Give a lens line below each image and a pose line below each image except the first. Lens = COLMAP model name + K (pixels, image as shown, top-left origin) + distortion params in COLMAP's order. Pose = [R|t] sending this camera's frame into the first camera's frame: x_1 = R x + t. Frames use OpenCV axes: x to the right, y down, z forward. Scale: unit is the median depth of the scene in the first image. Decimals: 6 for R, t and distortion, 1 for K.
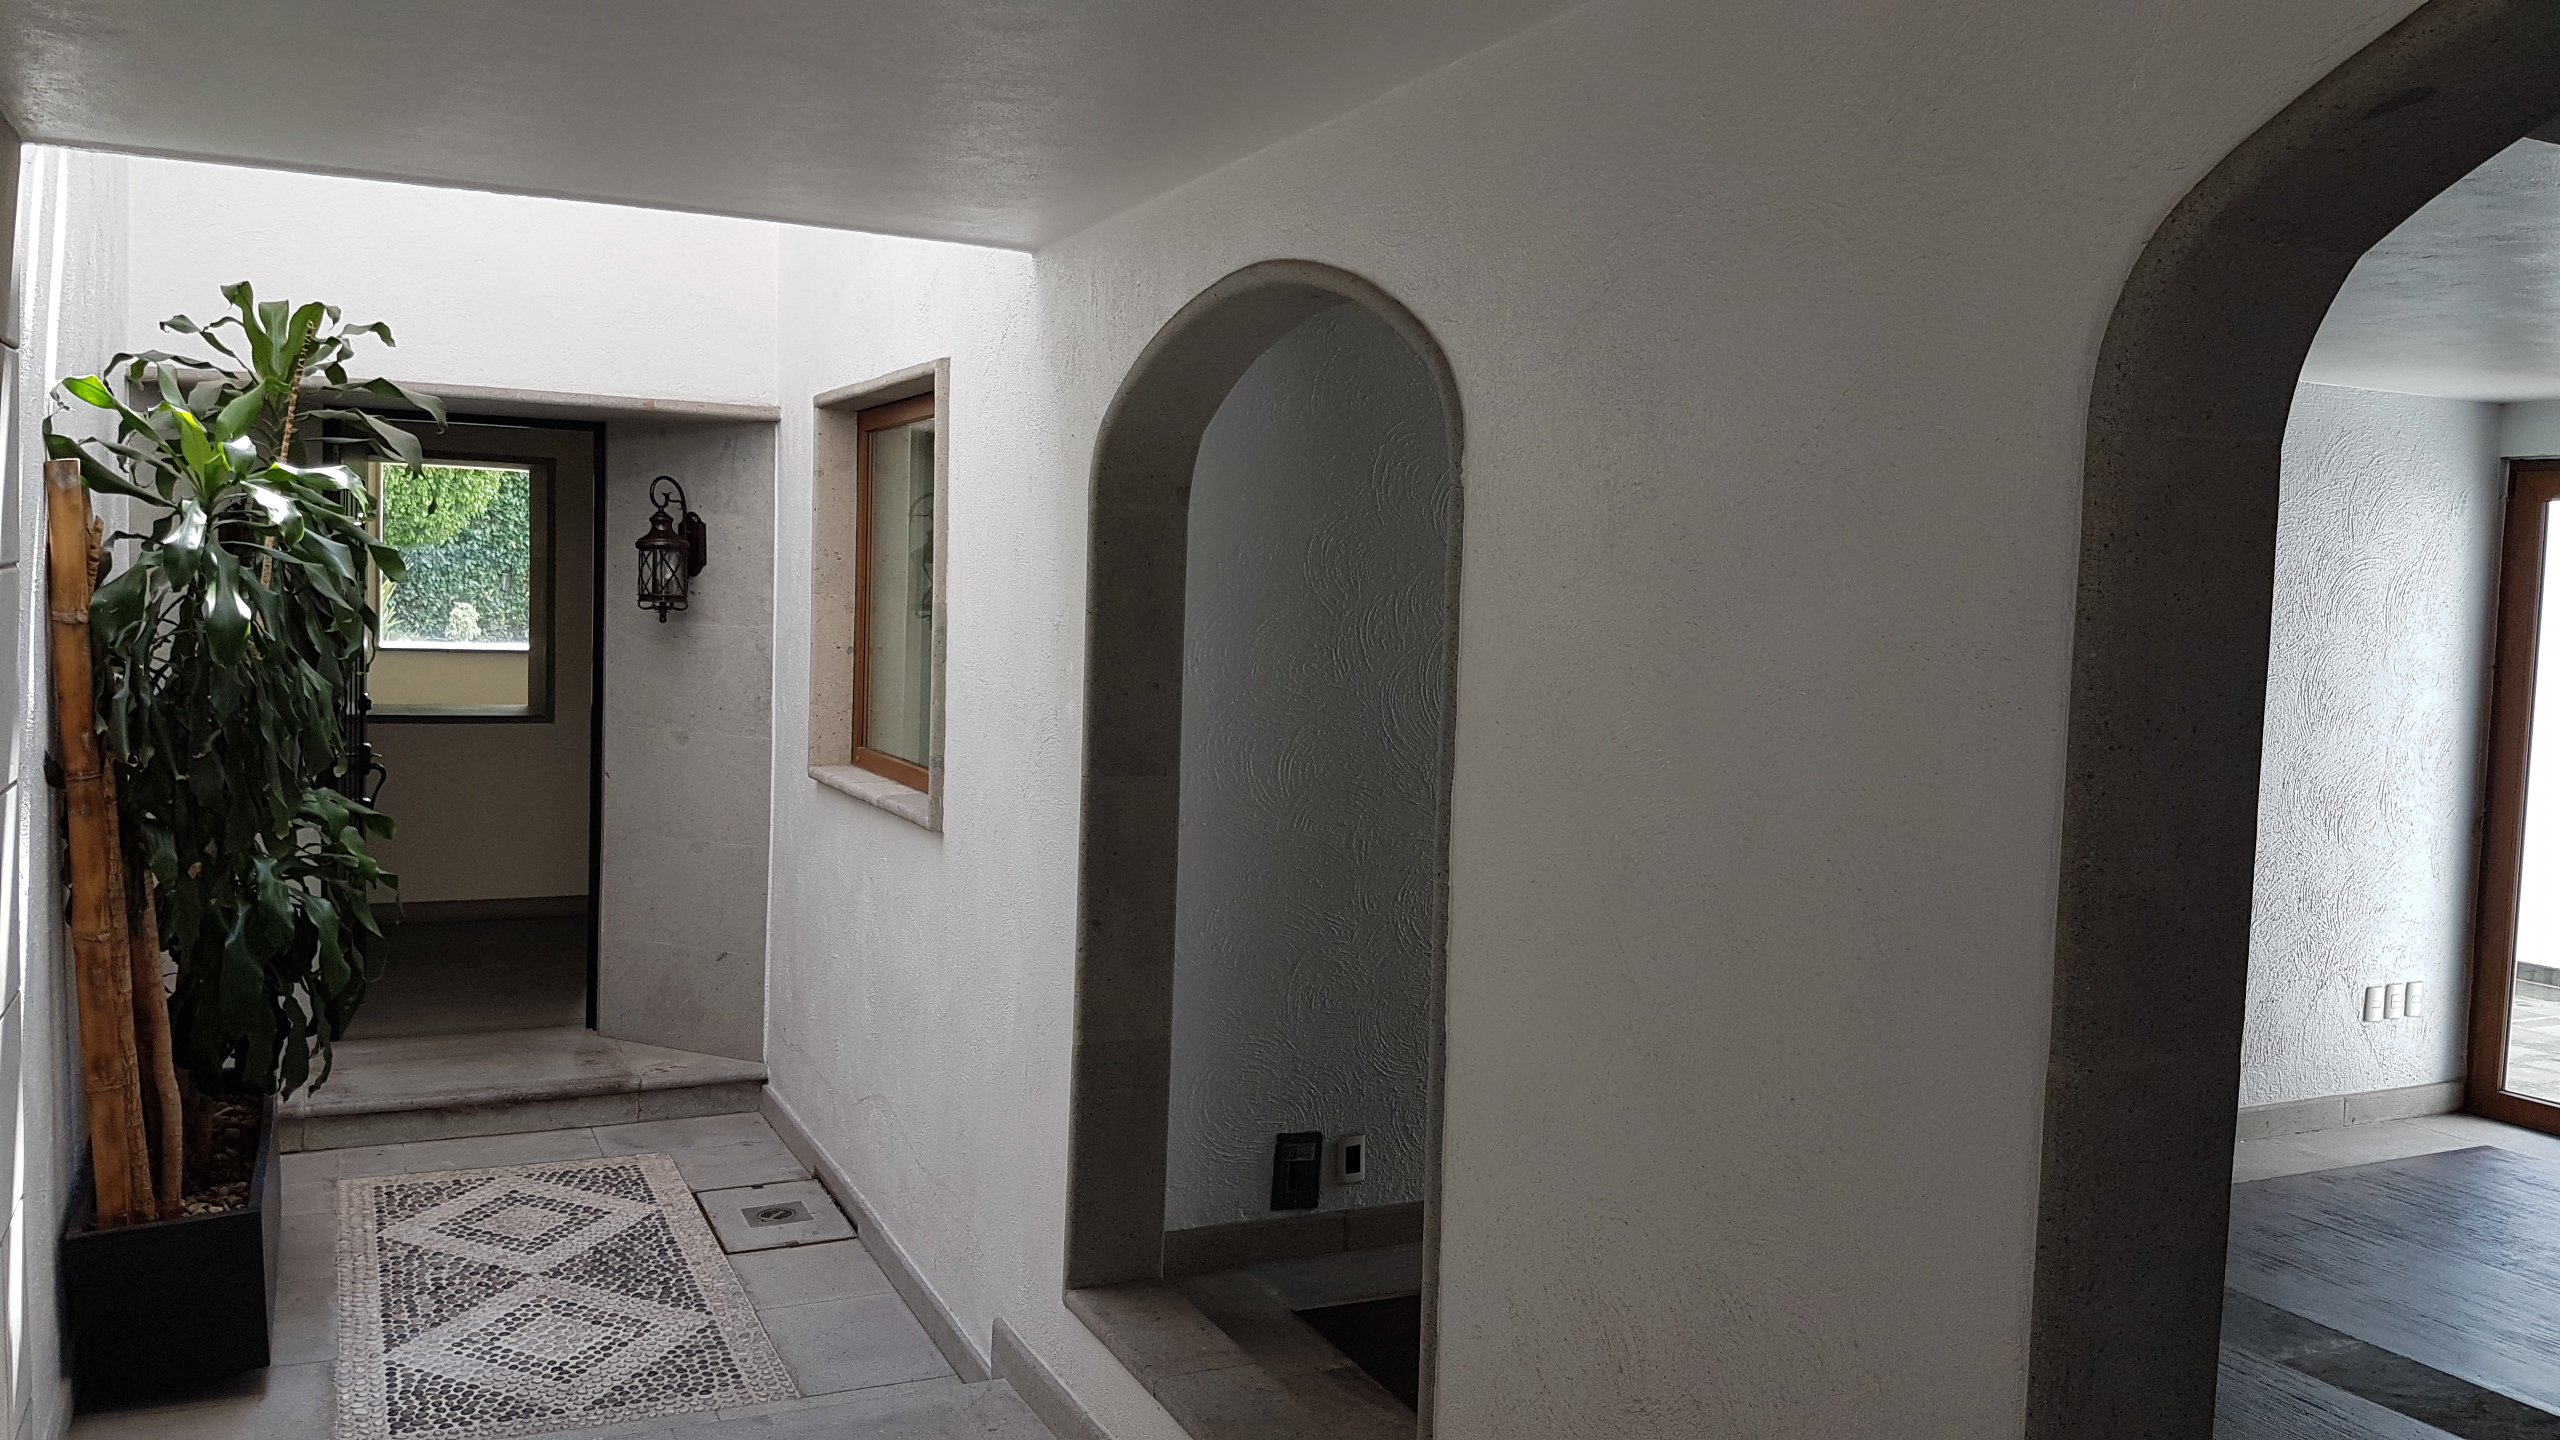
lens RADIAL K [[1977.6, 0, 1280.4], [0, 1977.6, 722.5], [0, 0, 1]] dist [0.039014, -0.069438]
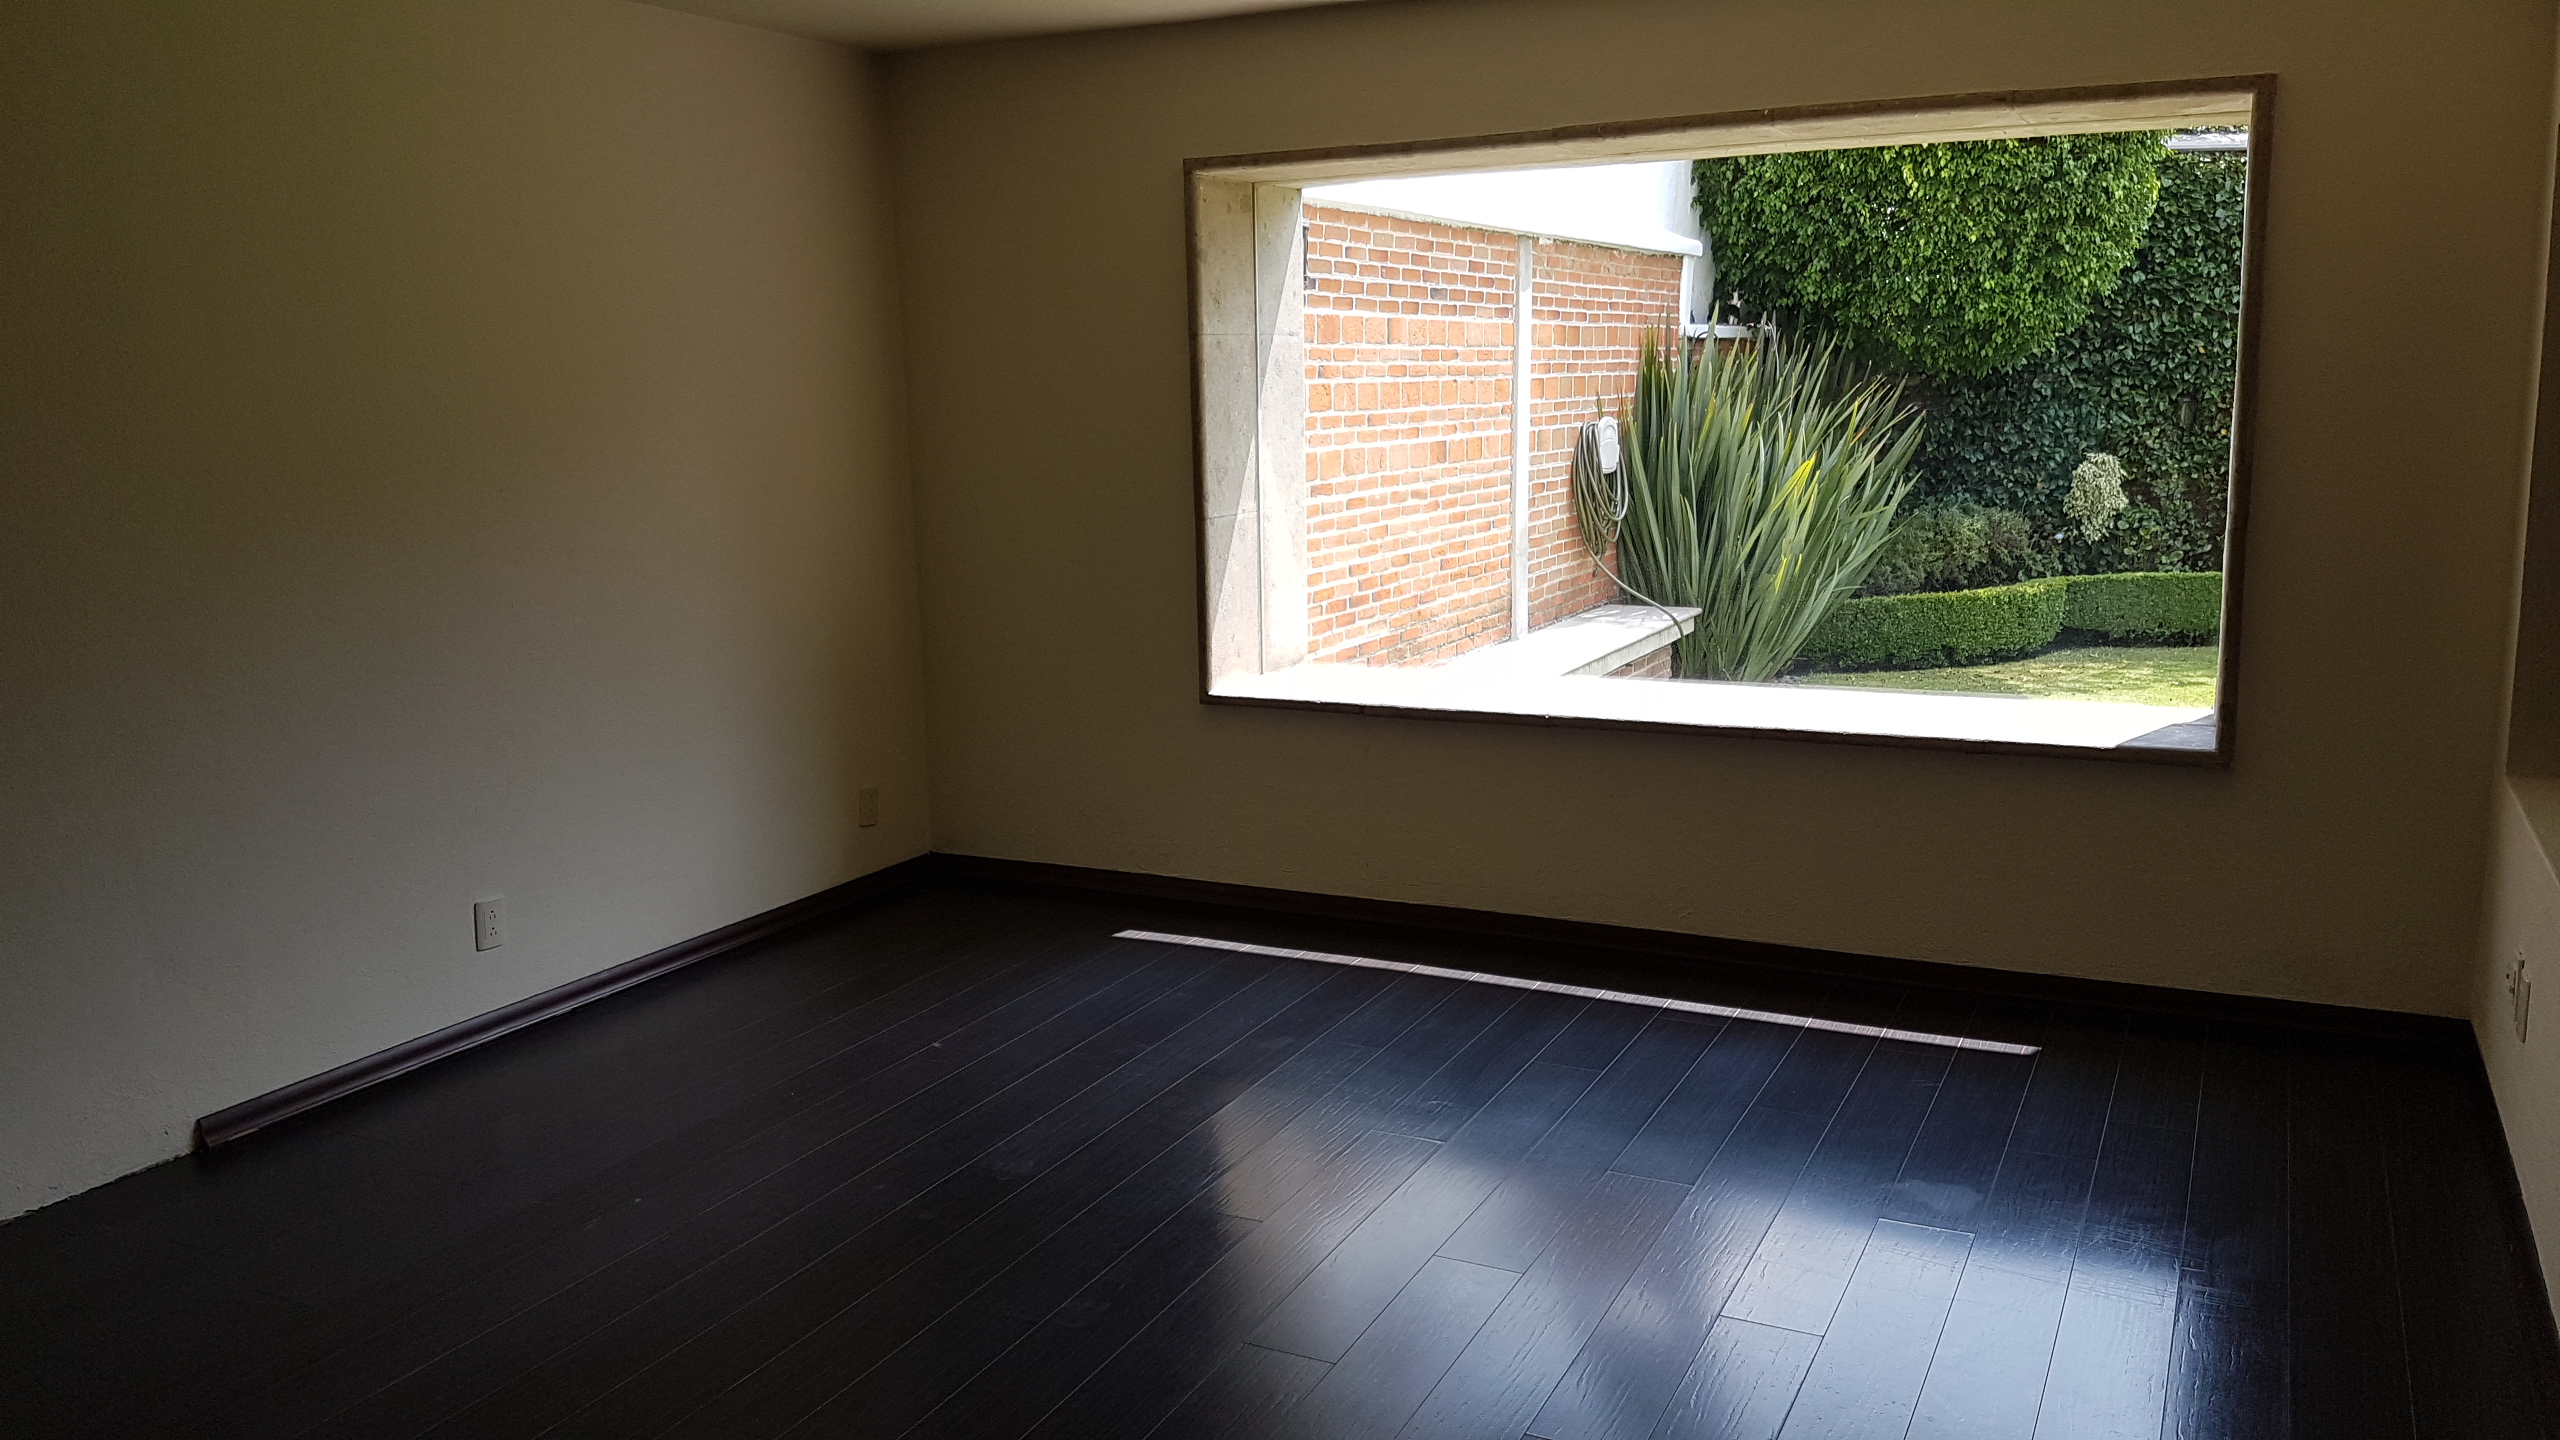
lens RADIAL K [[1977.6, 0, 1269.1], [0, 1977.6, 735.6], [0, 0, 1]] dist [0.039014, -0.069438]
pose [[0.615765, 0.104925, -0.780912, -0.095679], [-0.018273, 0.992729, 0.118977, -0.042880], [0.787718, -0.058992, 0.613205, 0.442533]]
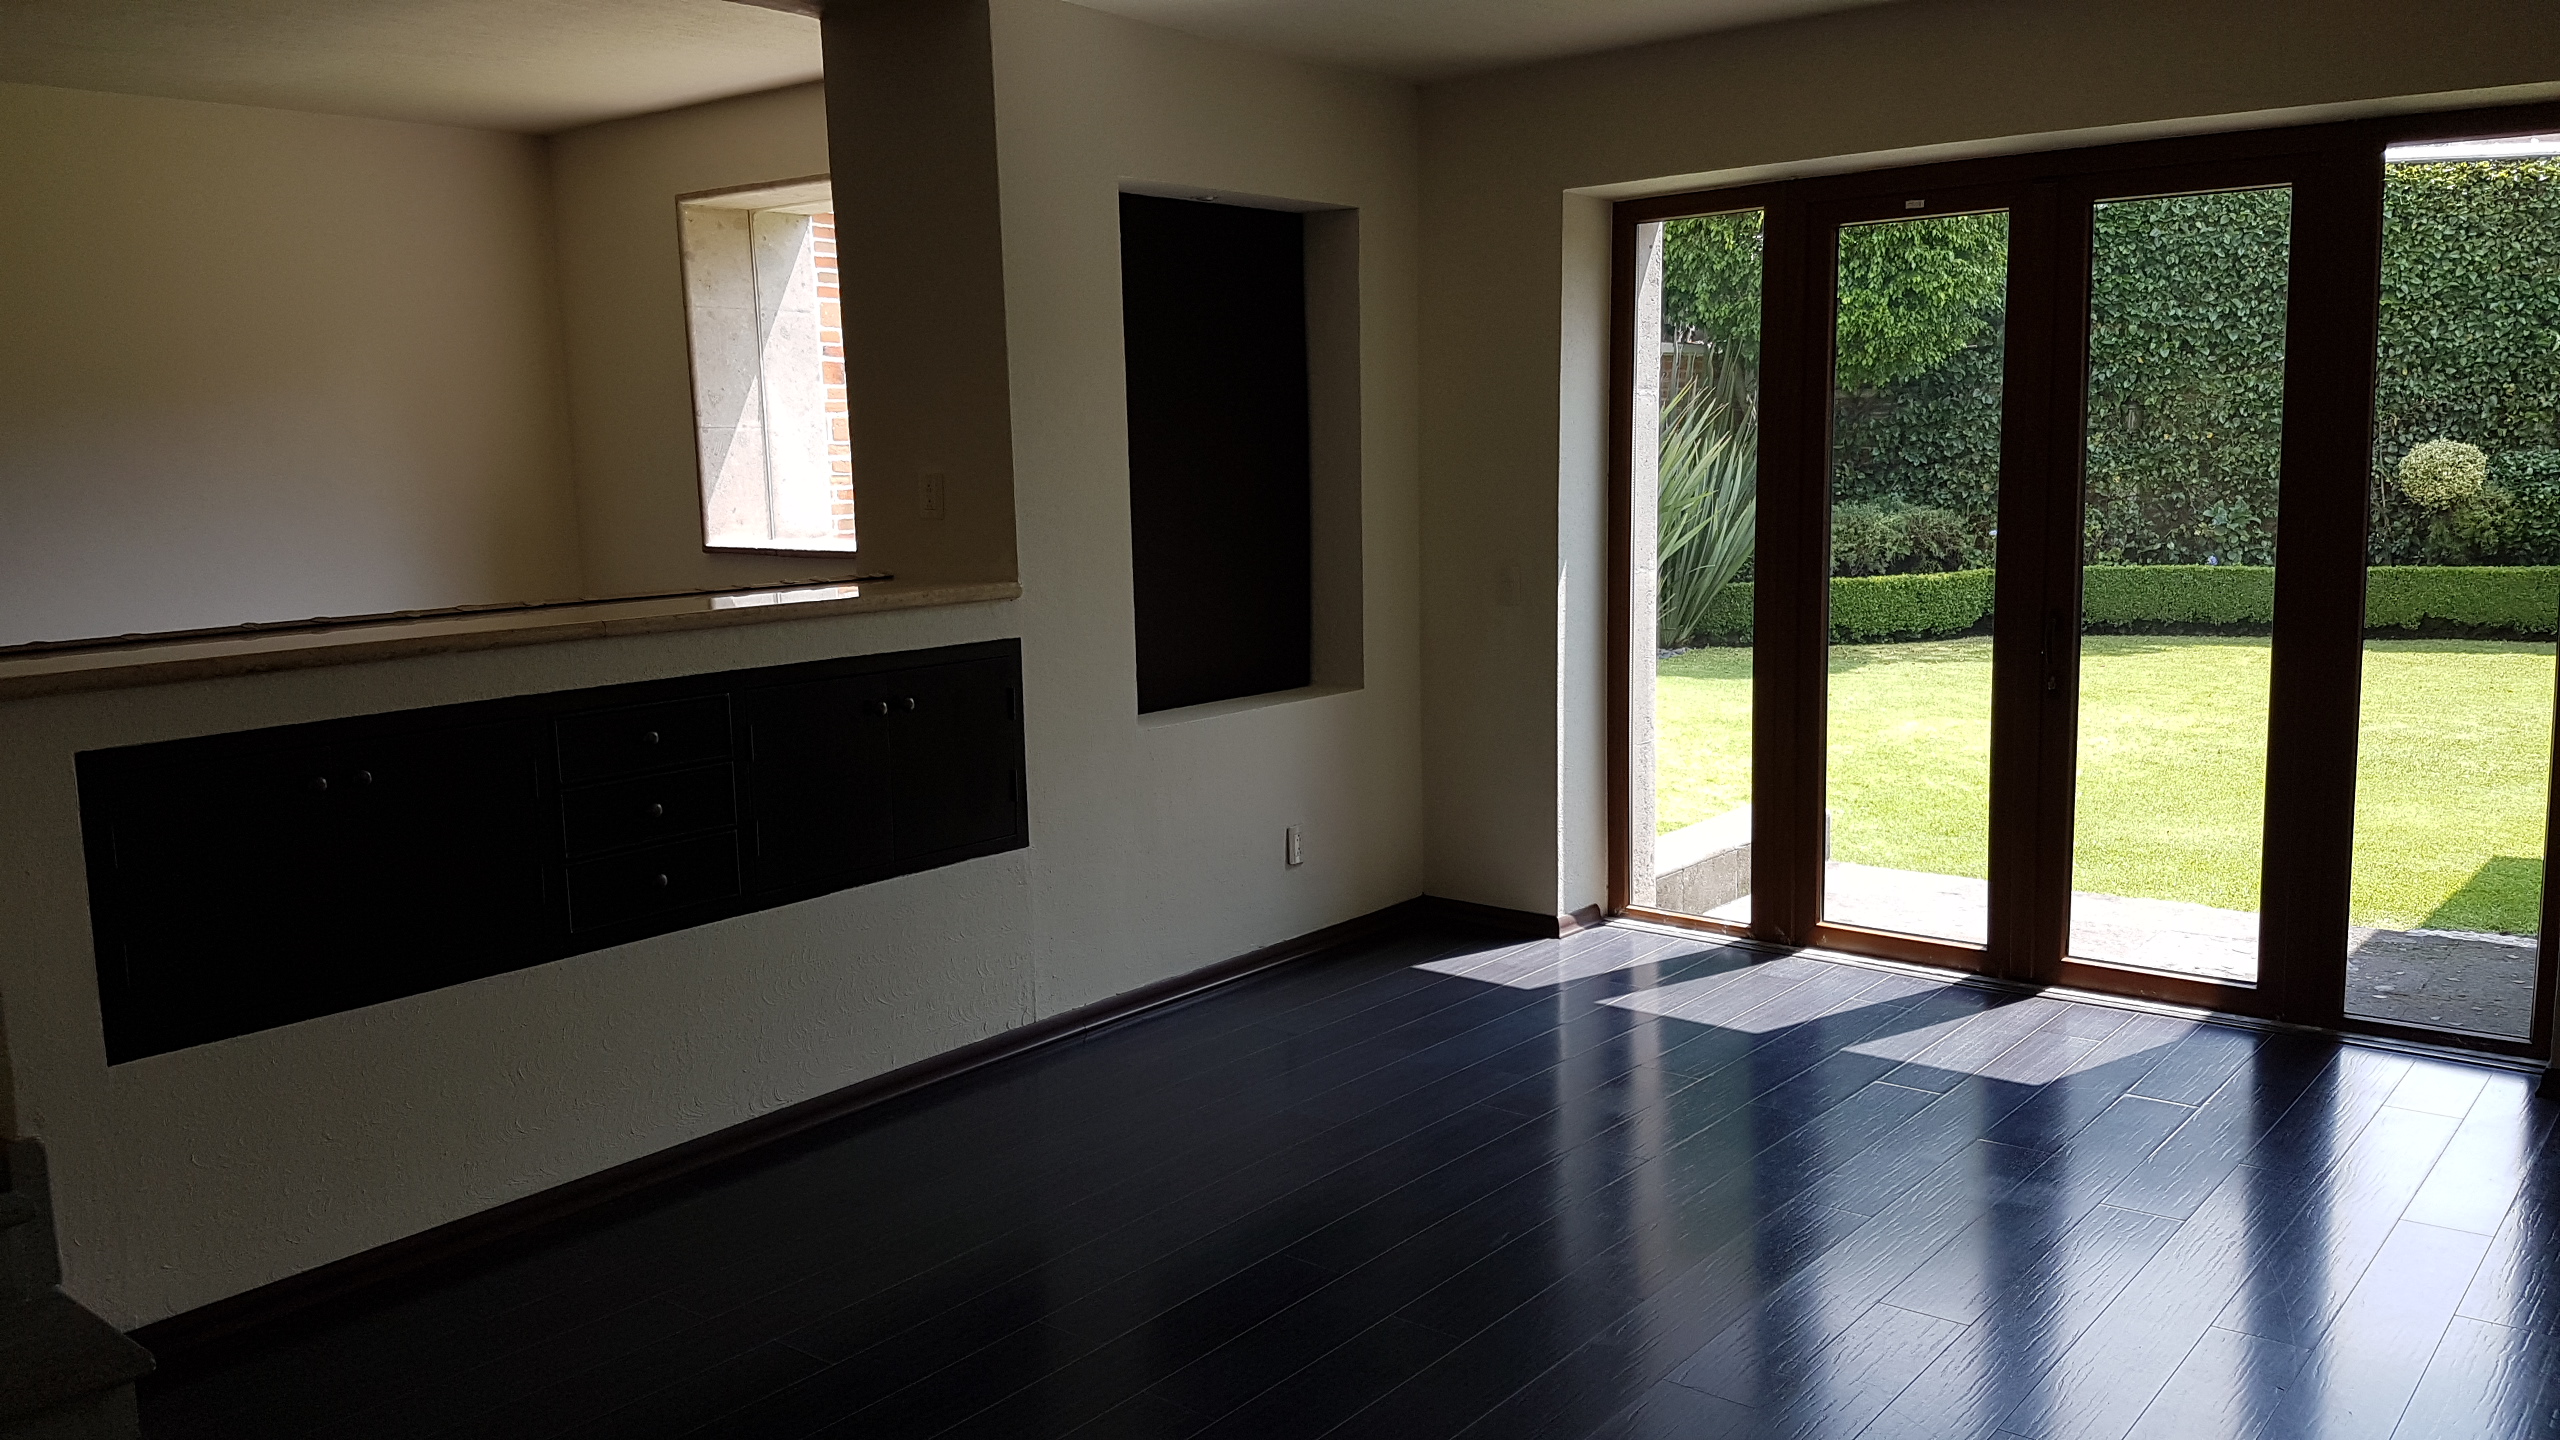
lens RADIAL K [[1977.6, 0, 1296.1], [0, 1977.6, 706.6], [0, 0, 1]] dist [0.039014, -0.069438]
pose [[0.422371, 0.077638, -0.903092, 0.064610], [-0.024524, 0.996939, 0.074236, -0.022213], [0.906091, -0.009208, 0.422982, 0.518046]]
